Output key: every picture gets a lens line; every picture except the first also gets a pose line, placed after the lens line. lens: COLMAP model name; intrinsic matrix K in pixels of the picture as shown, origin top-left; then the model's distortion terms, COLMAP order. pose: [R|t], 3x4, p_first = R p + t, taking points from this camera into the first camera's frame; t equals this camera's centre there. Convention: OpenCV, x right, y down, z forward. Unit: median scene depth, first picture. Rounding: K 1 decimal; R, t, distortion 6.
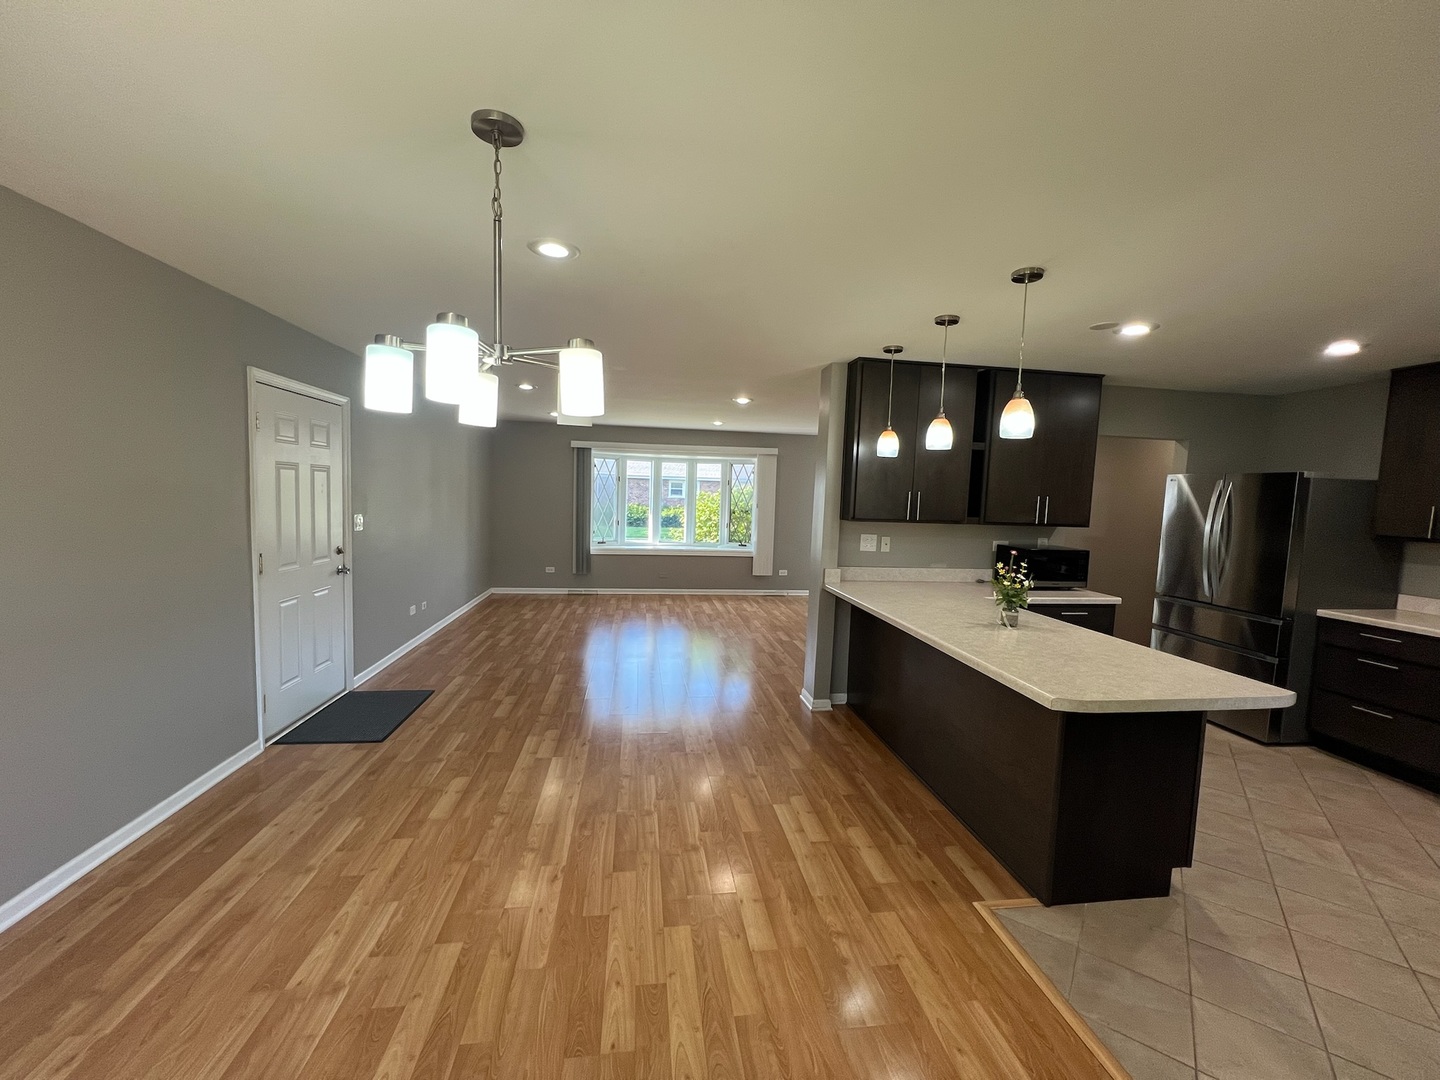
lens RADIAL K [[577.7, 0, 711.9], [0, 577.7, 537.5], [0, 0, 1]] dist [-0.003935, 0.000869]
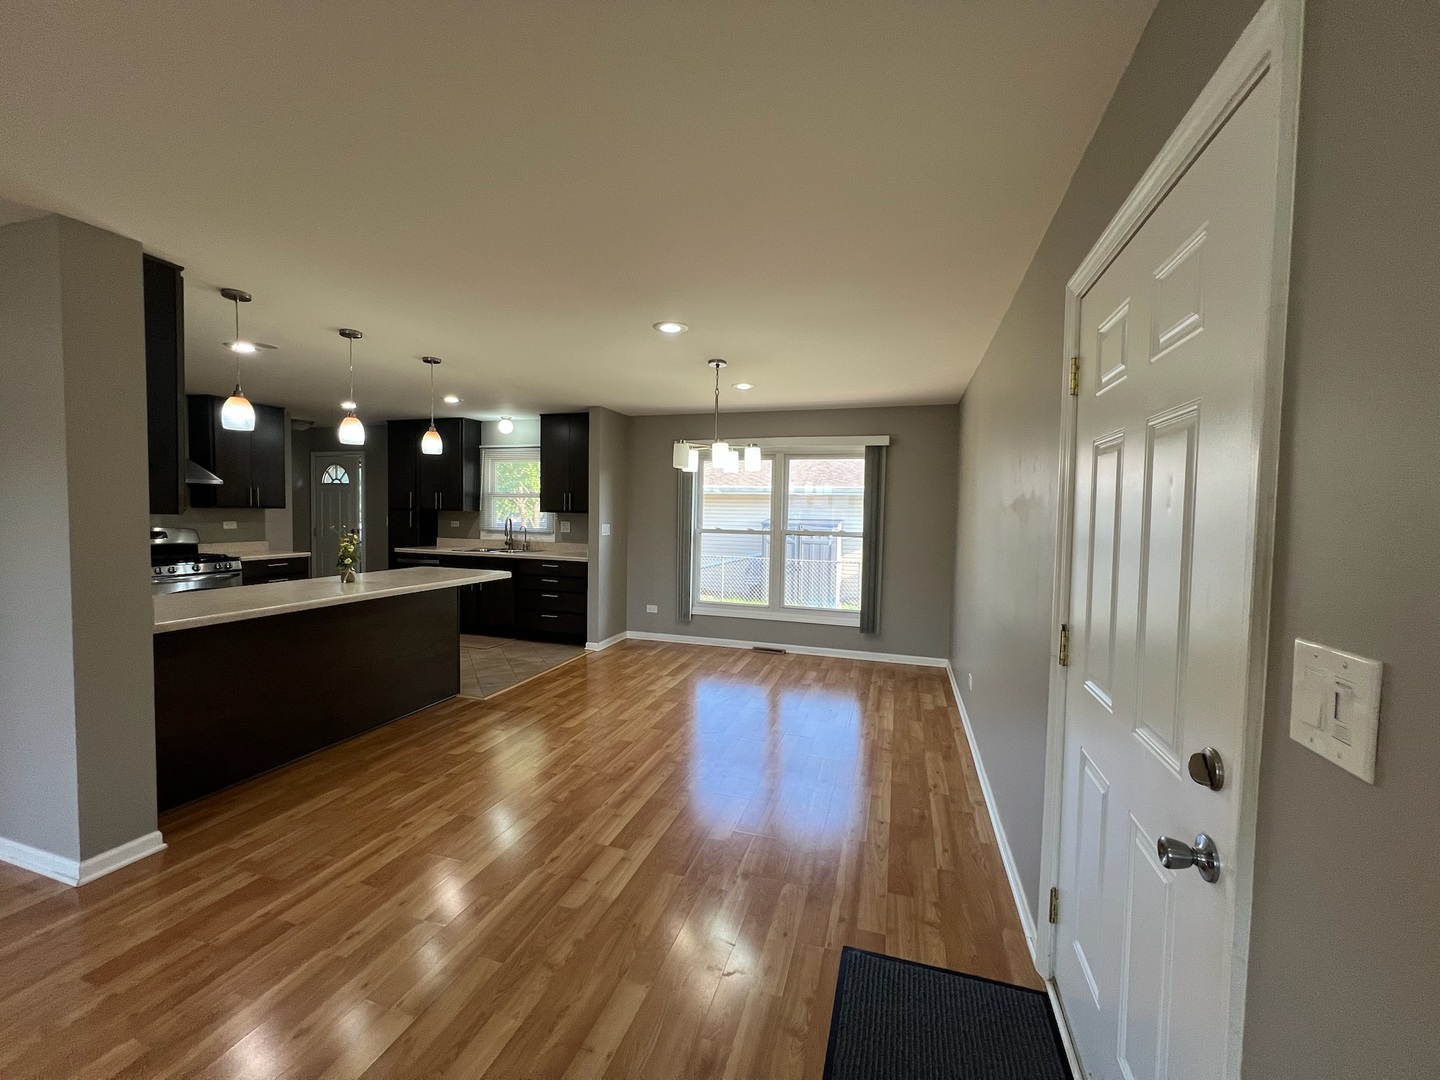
lens RADIAL K [[577.7, 0, 720.2], [0, 577.7, 536.6], [0, 0, 1]] dist [-0.003935, 0.000869]
pose [[-0.906798, -0.068772, 0.415917, -0.641935], [-0.016394, 0.991610, 0.128220, -0.108921], [-0.421246, 0.109451, -0.900318, 1.452558]]
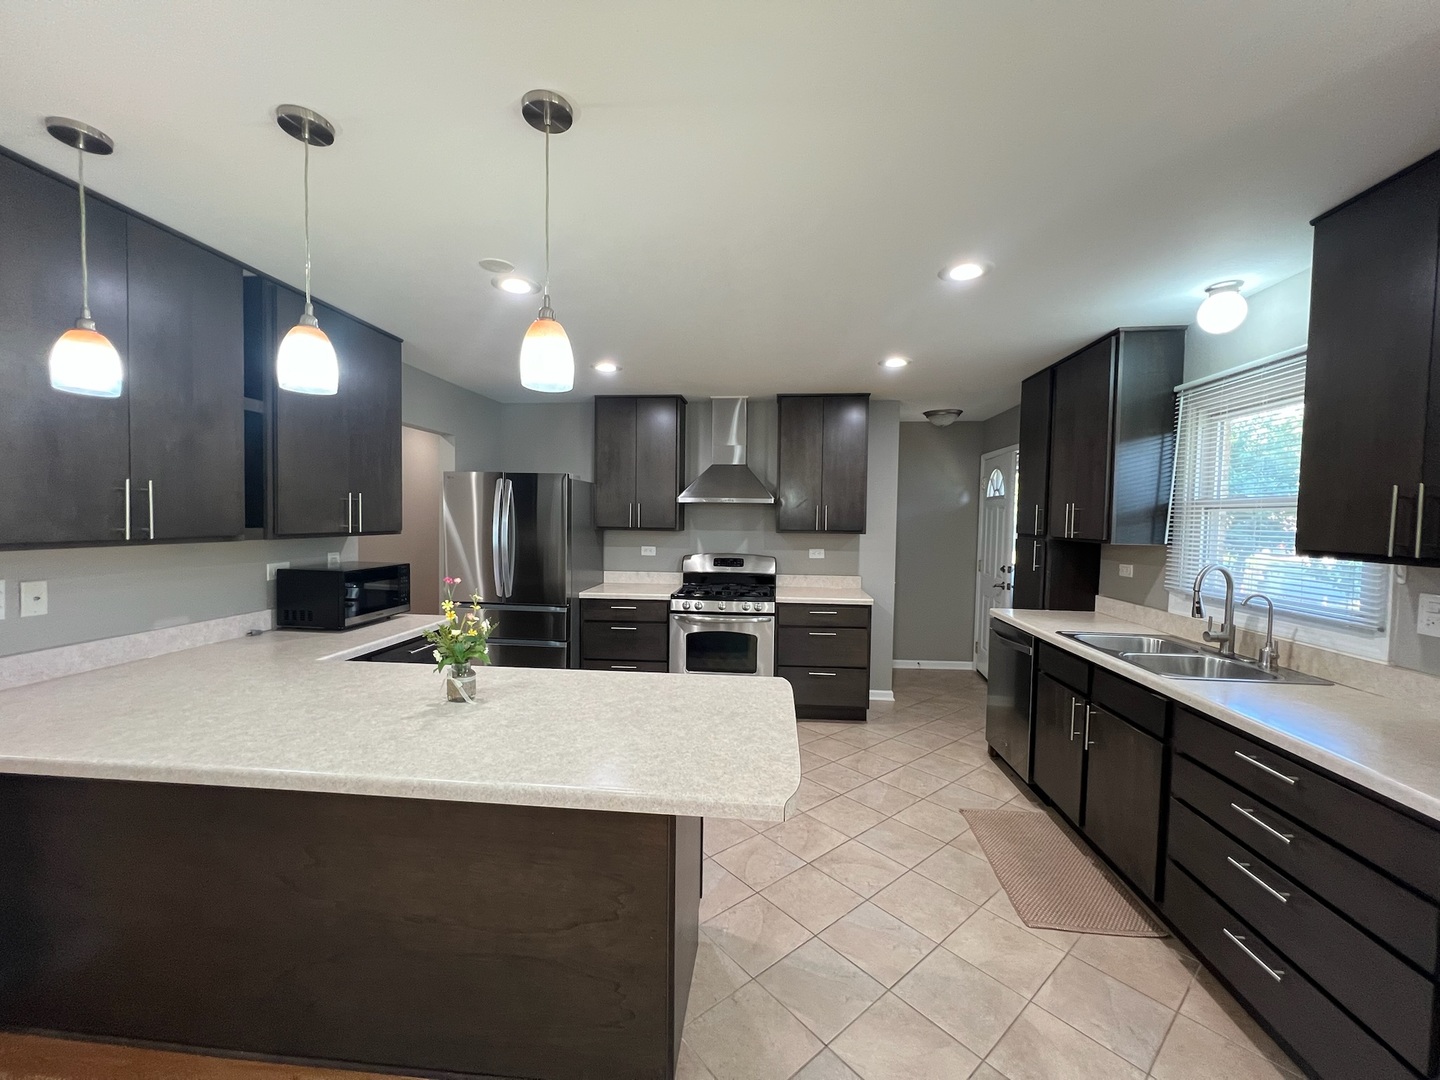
lens RADIAL K [[577.7, 0, 716.4], [0, 577.7, 540.2], [0, 0, 1]] dist [-0.003935, 0.000869]
pose [[0.215430, -0.068343, 0.974125, -0.013086], [0.068540, 0.996146, 0.054731, -0.025314], [-0.974111, 0.054976, 0.219284, 0.475179]]
